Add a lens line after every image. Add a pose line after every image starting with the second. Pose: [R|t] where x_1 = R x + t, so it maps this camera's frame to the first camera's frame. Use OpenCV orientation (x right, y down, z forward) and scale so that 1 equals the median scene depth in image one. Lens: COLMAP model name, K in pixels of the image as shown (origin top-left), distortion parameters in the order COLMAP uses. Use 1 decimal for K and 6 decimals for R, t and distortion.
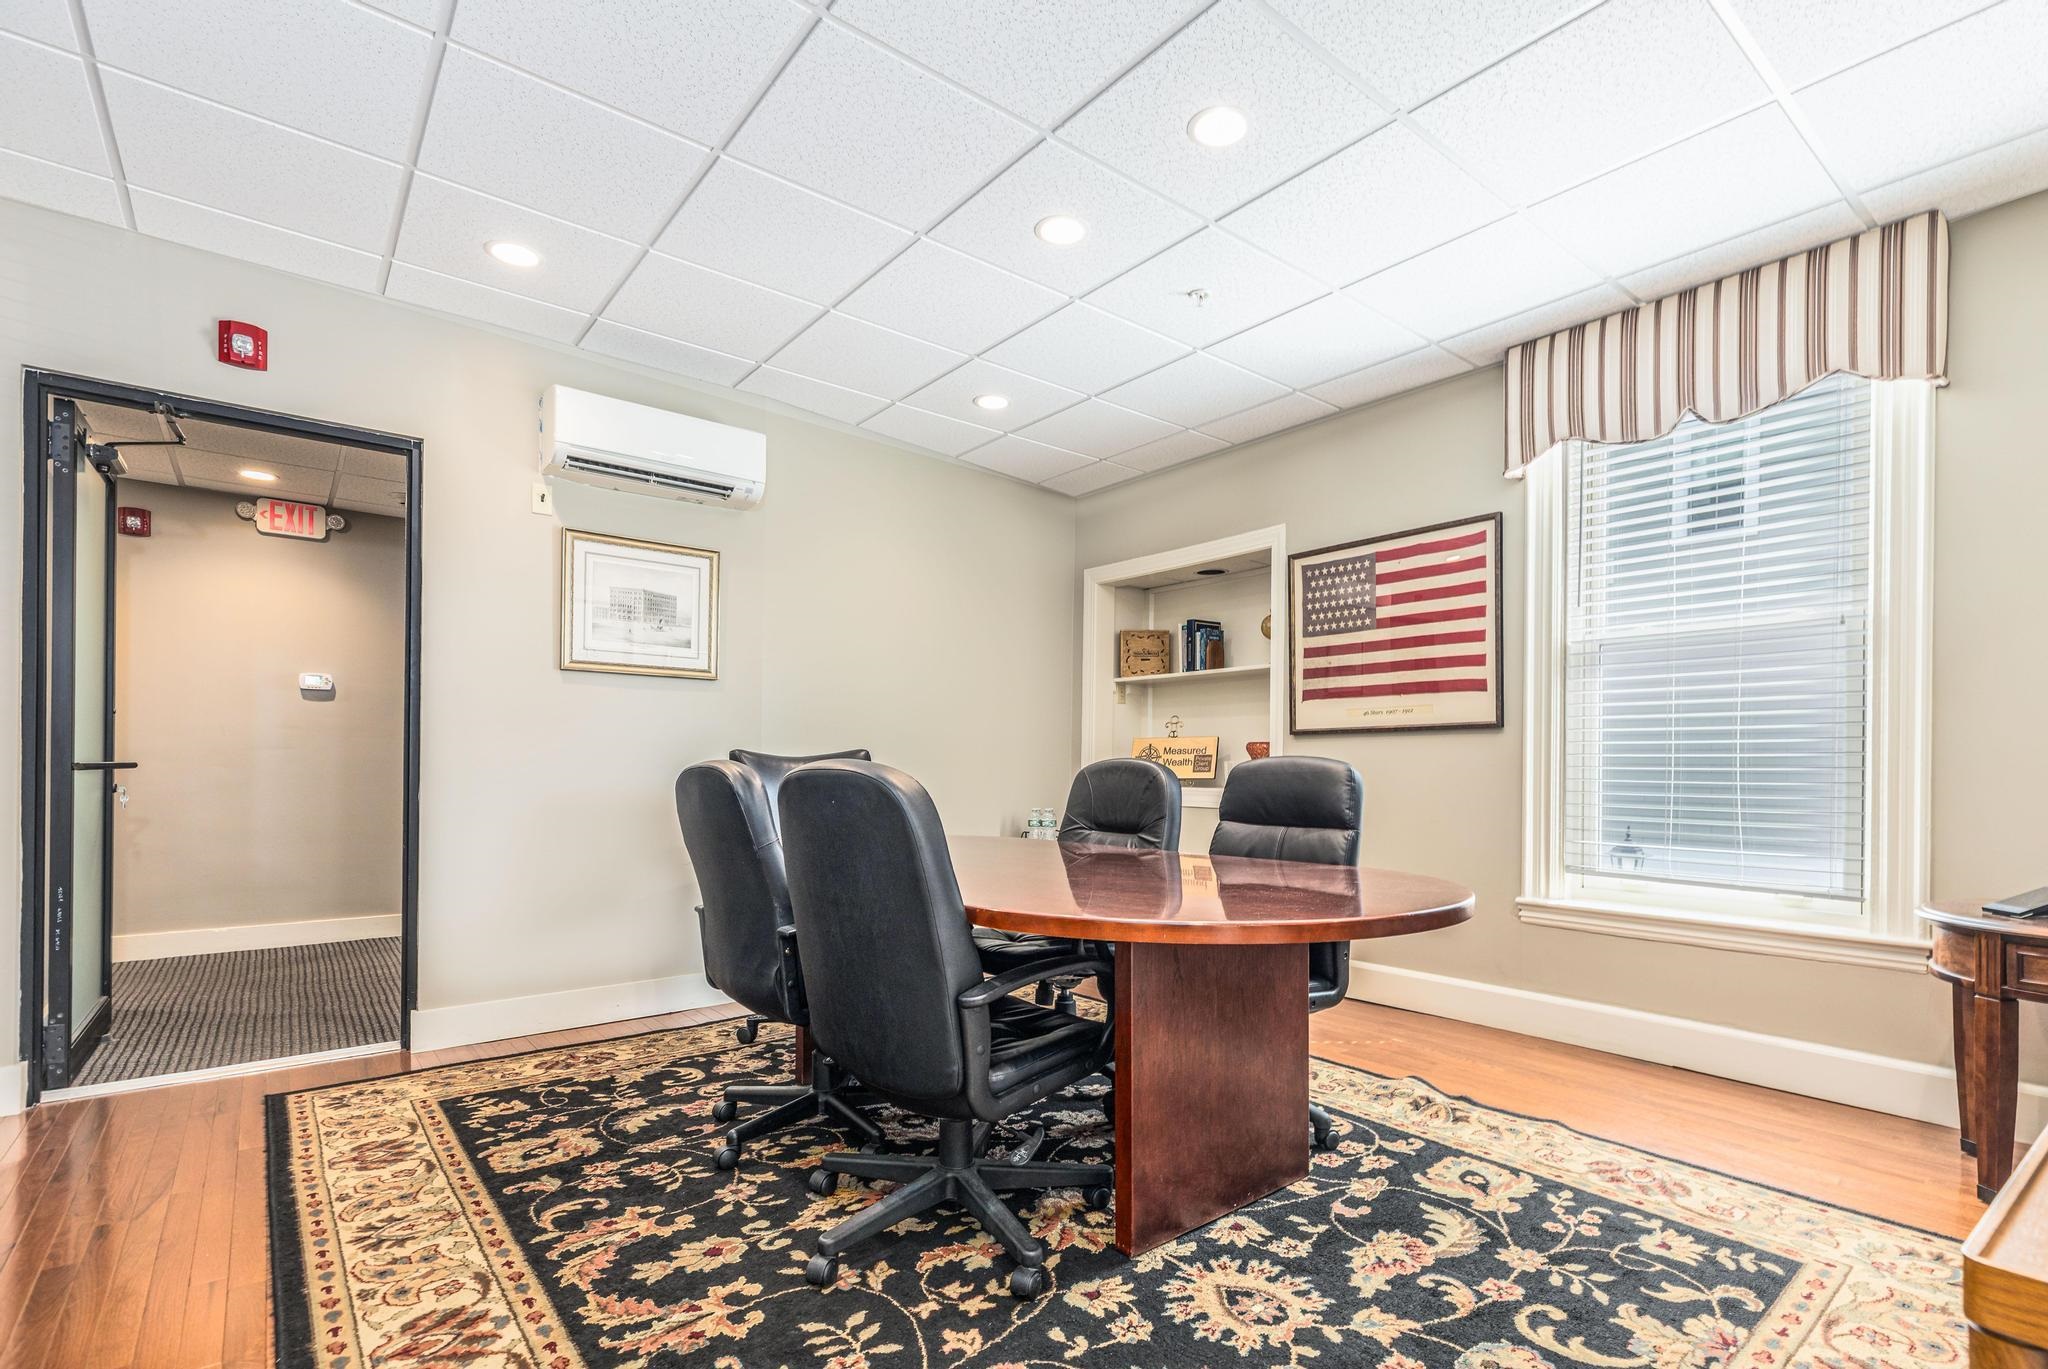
lens RADIAL K [[963.7, 0, 1074.9], [0, 963.7, 755.1], [0, 0, 1]] dist [0.002011, -0.000024]
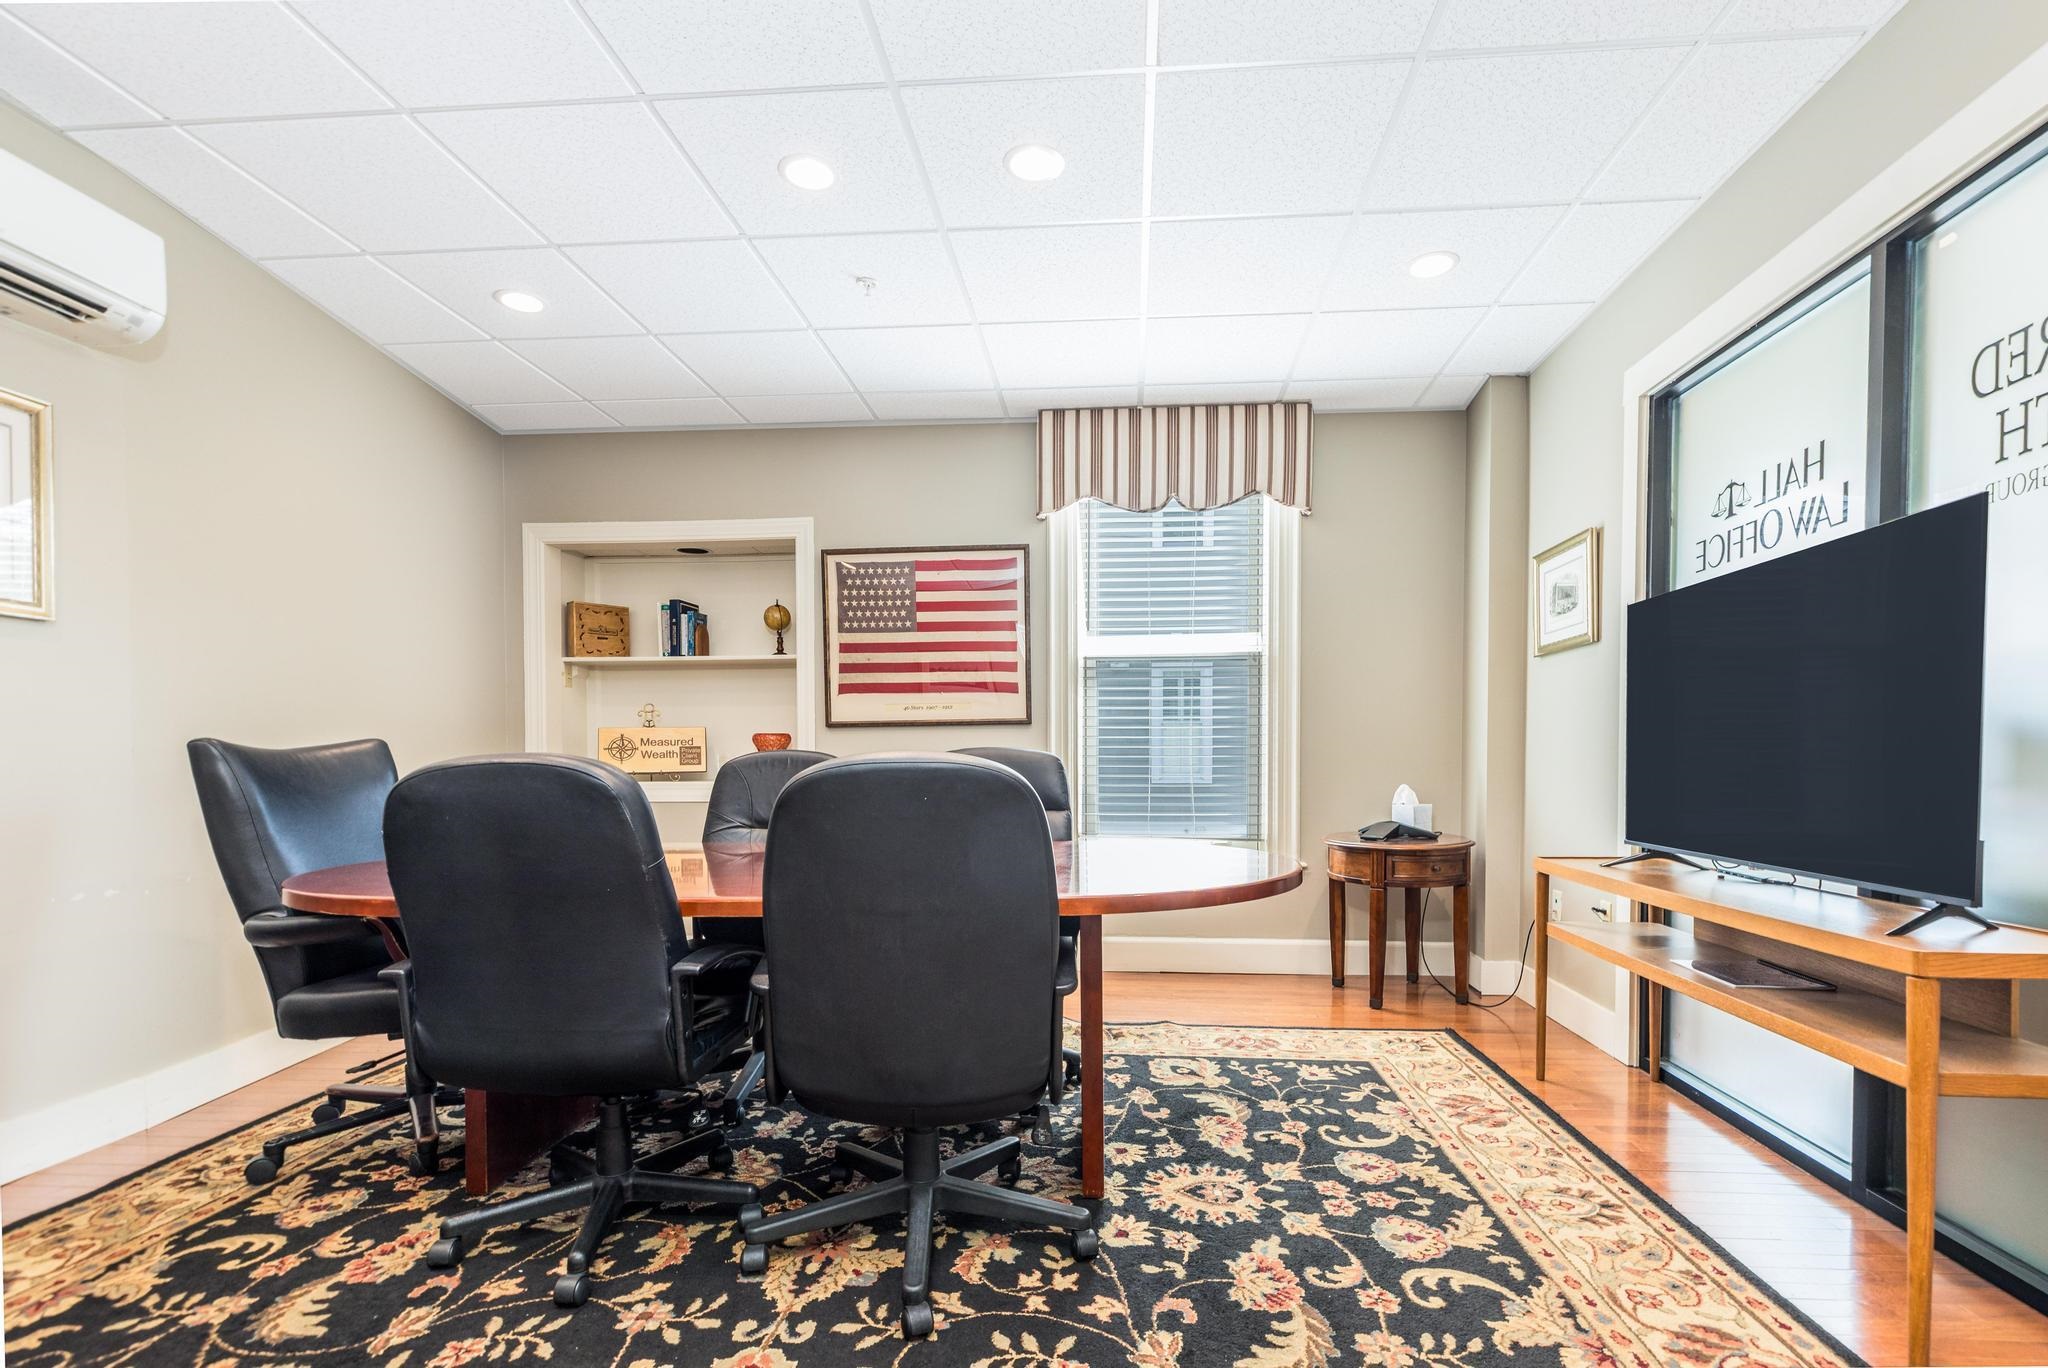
lens RADIAL K [[946.5, 0, 1055.5], [0, 946.5, 764.8], [0, 0, 1]] dist [0.007973, -0.000023]
pose [[0.699622, -0.014835, 0.714359, -0.431776], [0.000956, 0.999803, 0.019827, -0.000256], [-0.714512, -0.013188, 0.699499, 0.160705]]
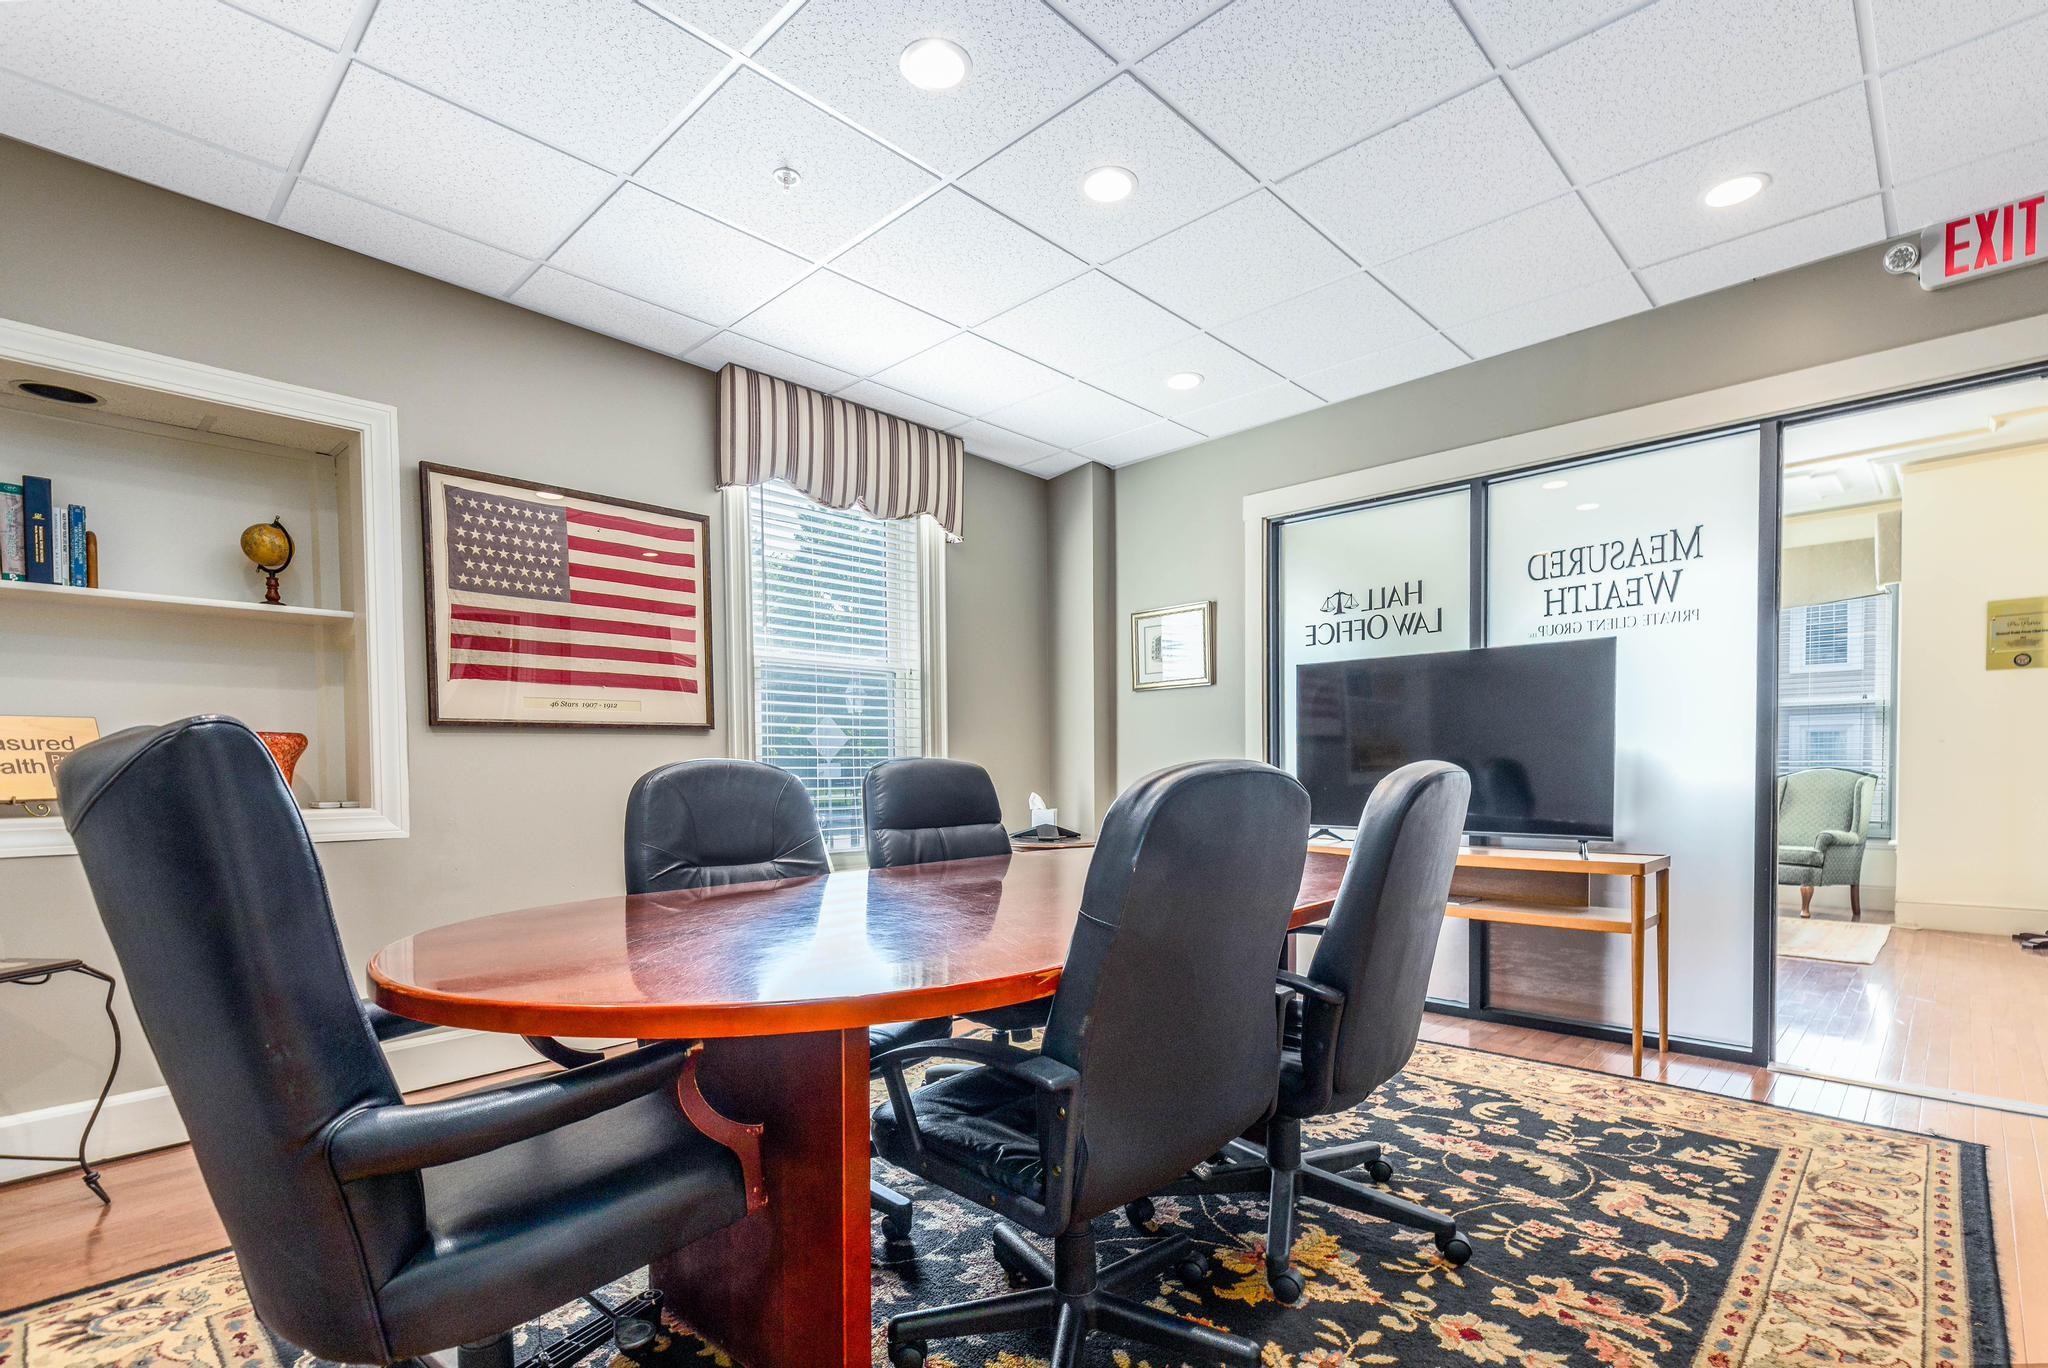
lens RADIAL K [[961.2, 0, 1047.4], [0, 961.2, 777.6], [0, 0, 1]] dist [0.004518, 0.000431]
pose [[-0.108768, -0.014688, 0.993959, -0.676847], [-0.004600, 0.999888, 0.014273, 0.005879], [-0.994057, -0.003019, -0.108823, 0.844829]]
